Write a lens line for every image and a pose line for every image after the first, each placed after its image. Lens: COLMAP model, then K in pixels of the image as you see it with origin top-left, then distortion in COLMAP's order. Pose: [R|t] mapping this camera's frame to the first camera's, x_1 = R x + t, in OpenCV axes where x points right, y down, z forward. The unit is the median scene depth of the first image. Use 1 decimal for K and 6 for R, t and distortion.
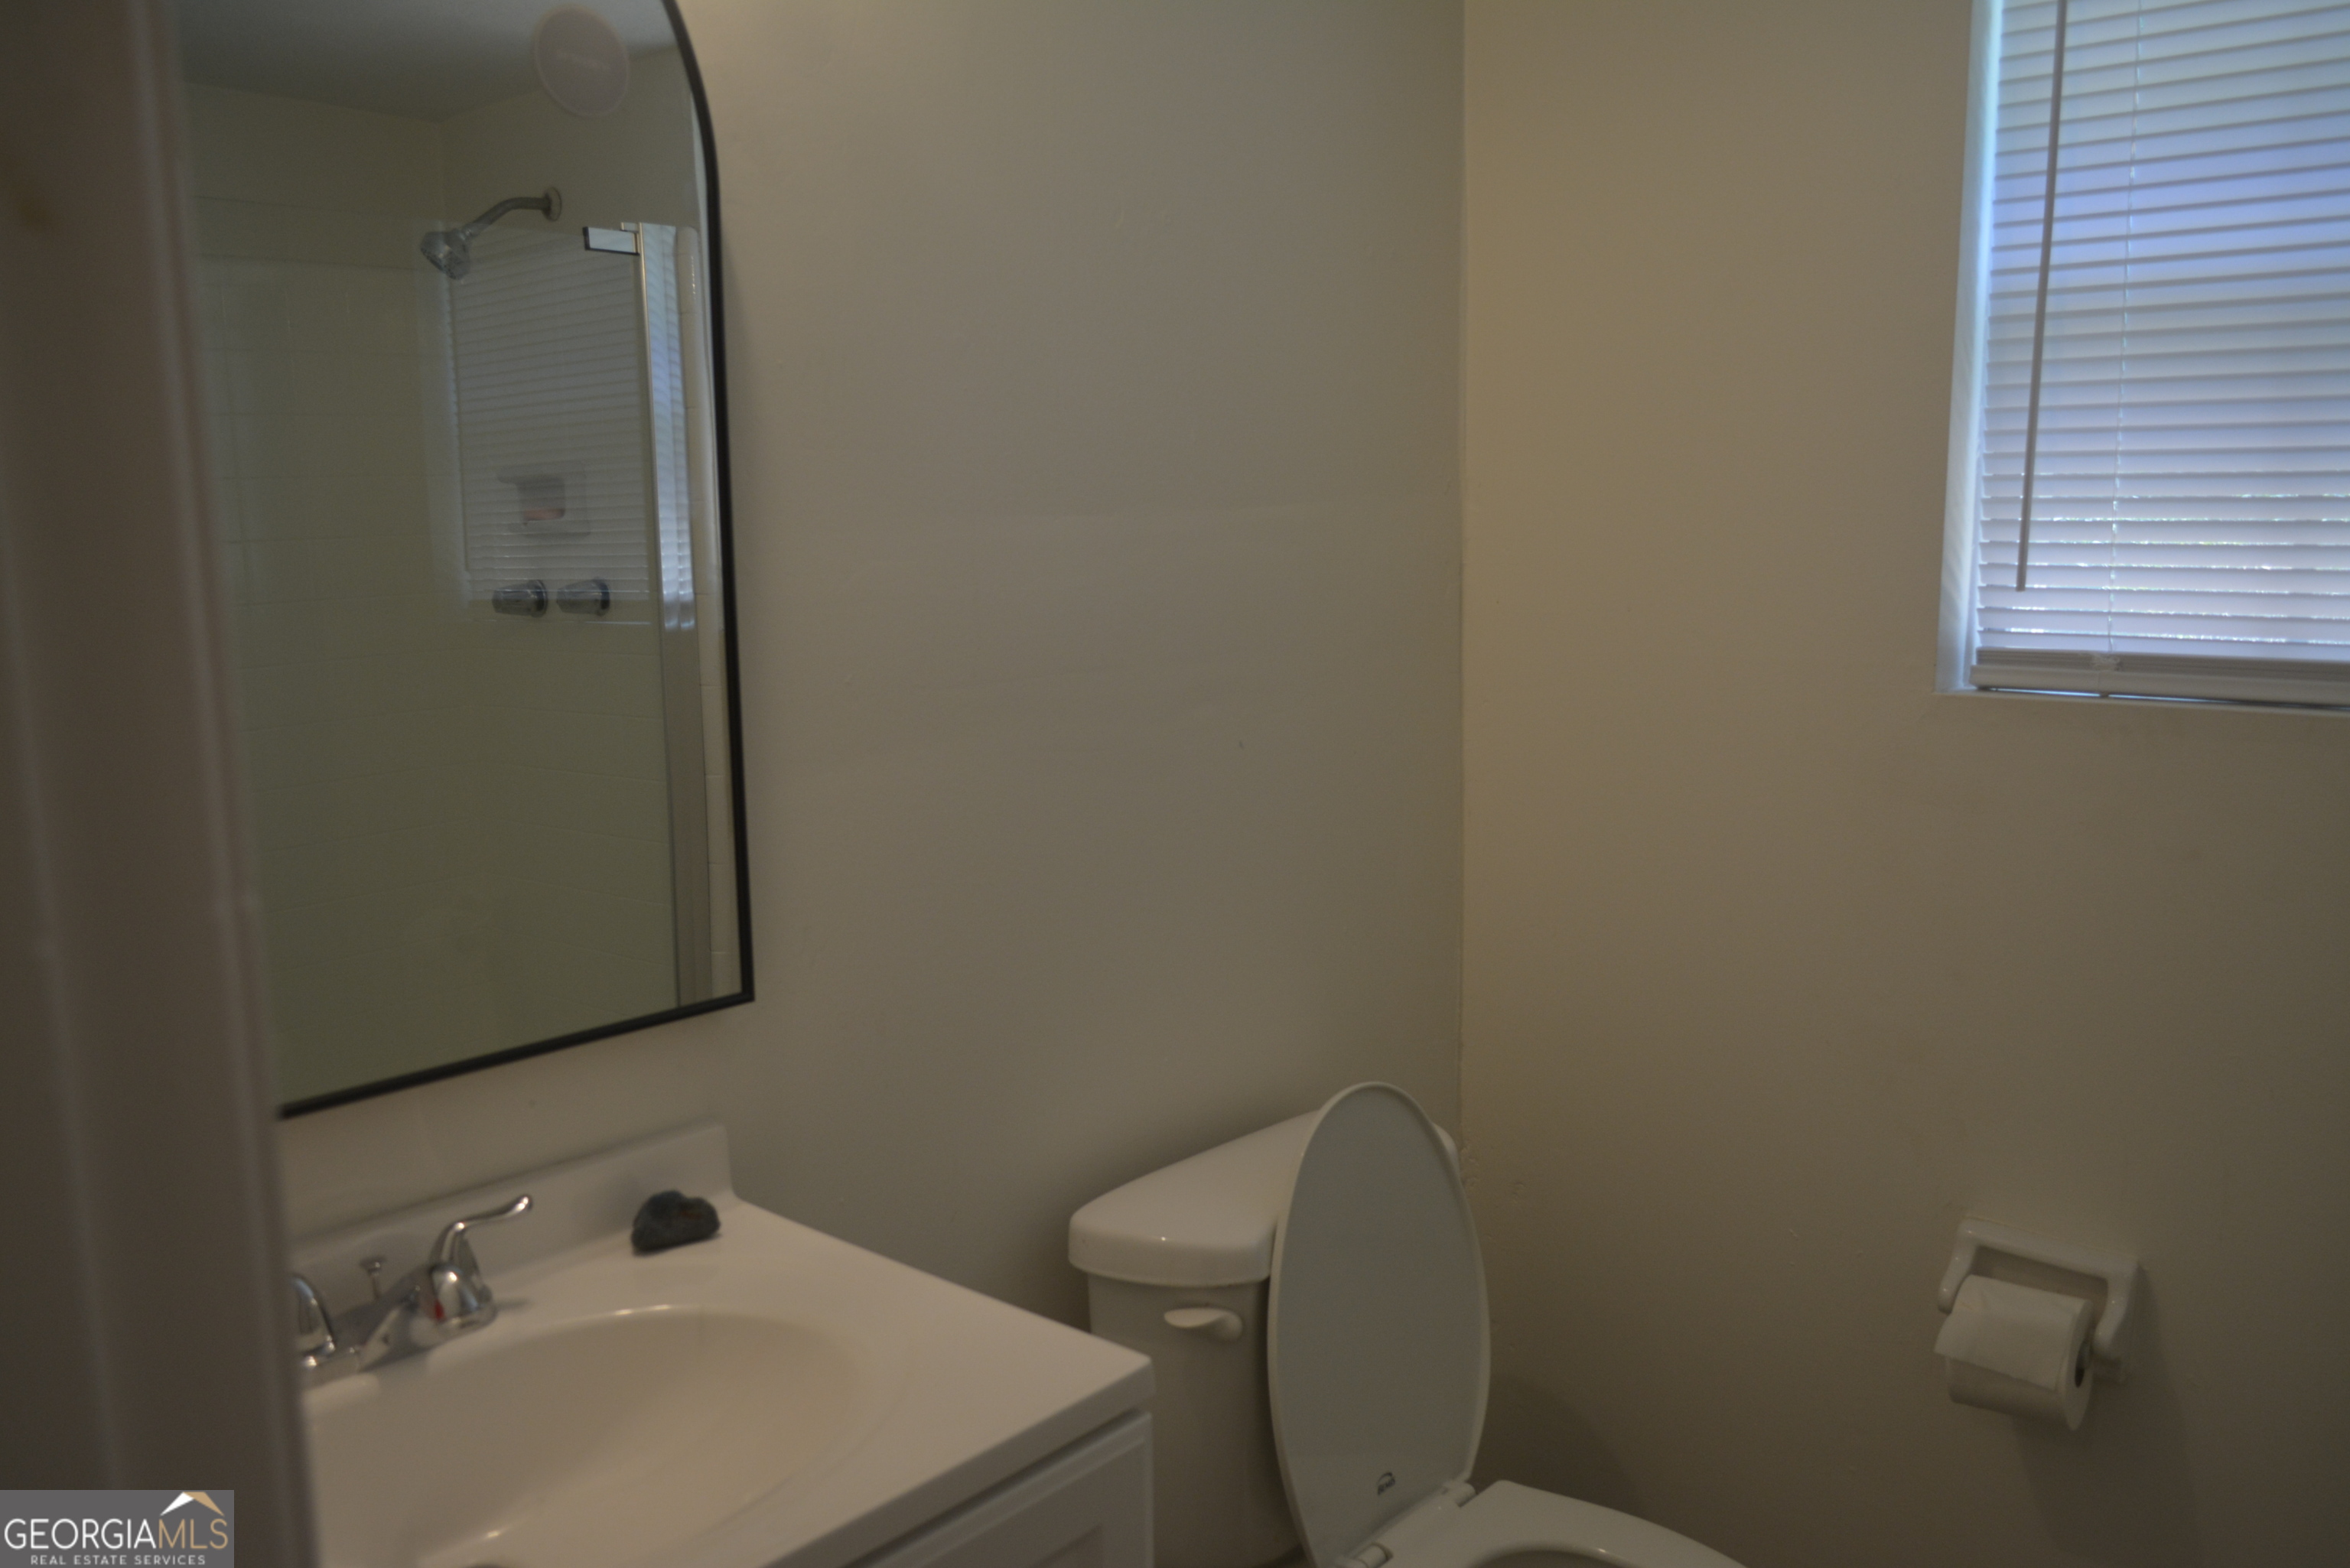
lens RADIAL K [[1903.8, 0, 1177.0], [0, 1903.8, 794.3], [0, 0, 1]] dist [0.006229, 0.017610]
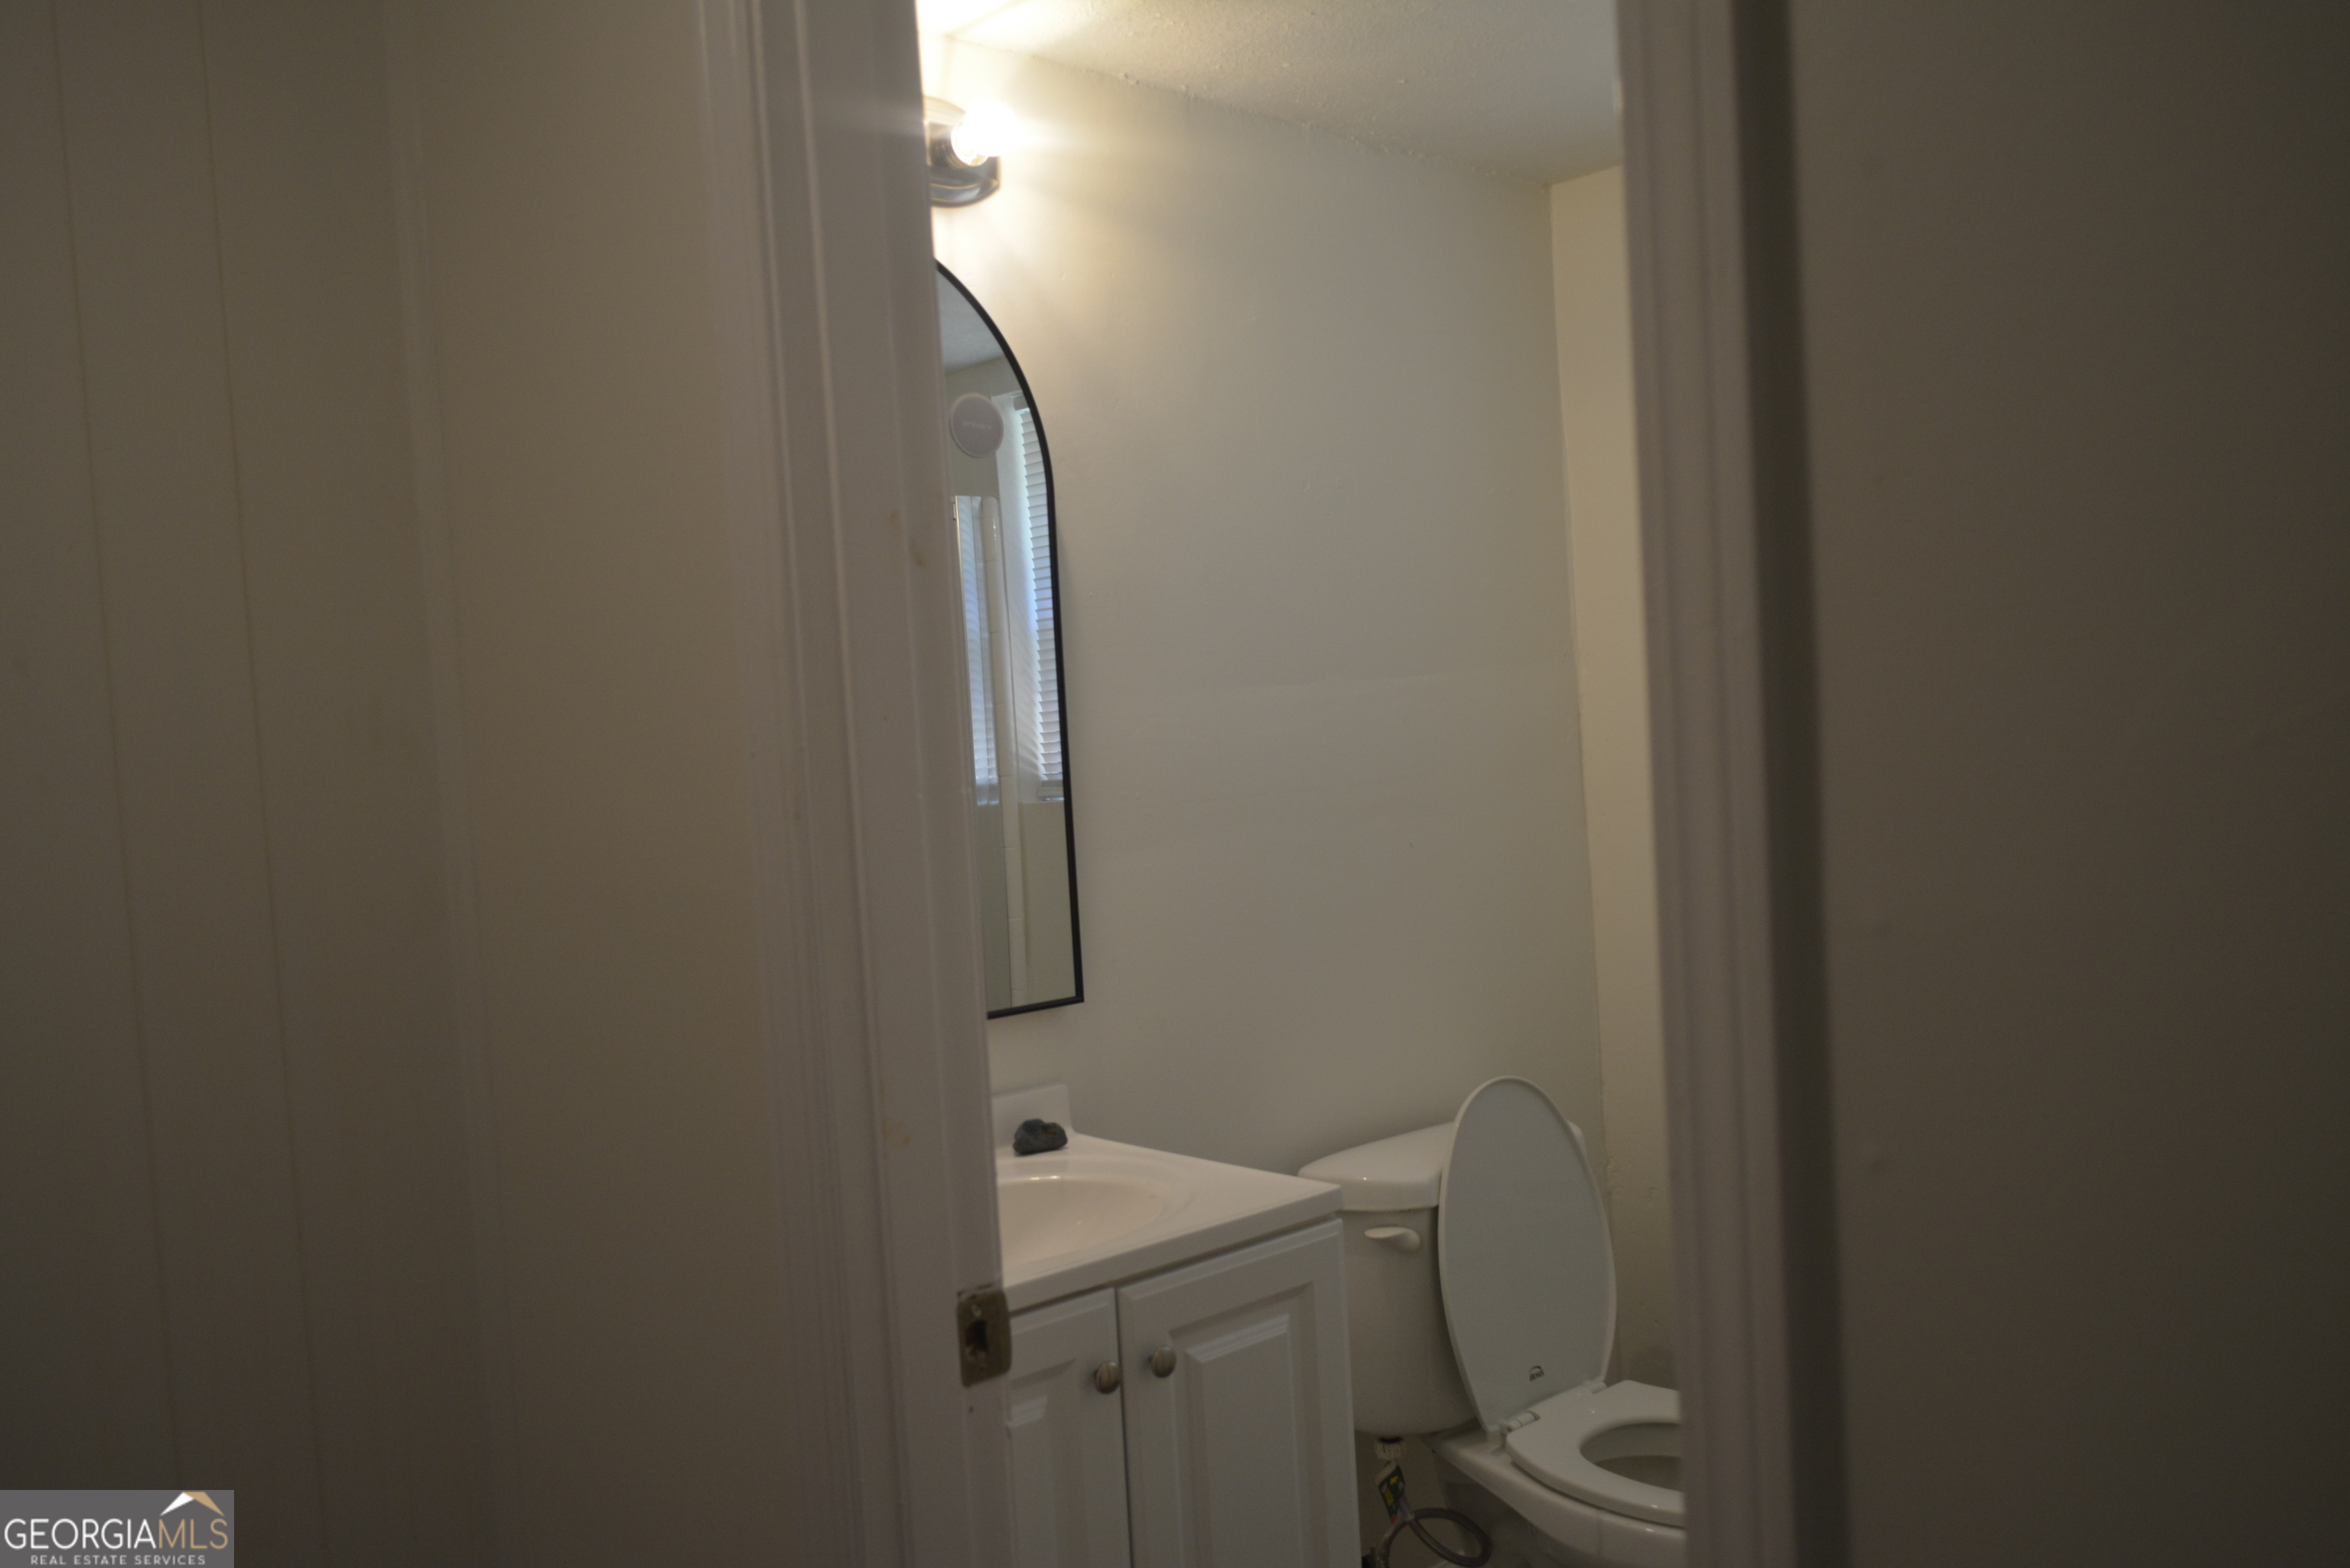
lens RADIAL K [[1903.8, 0, 1177.0], [0, 1903.8, 794.3], [0, 0, 1]] dist [0.006229, 0.017610]
pose [[0.990808, -0.041500, -0.128755, 0.047251], [0.027079, 0.993361, -0.111805, 0.094153], [0.132540, 0.107290, 0.985354, -0.427730]]
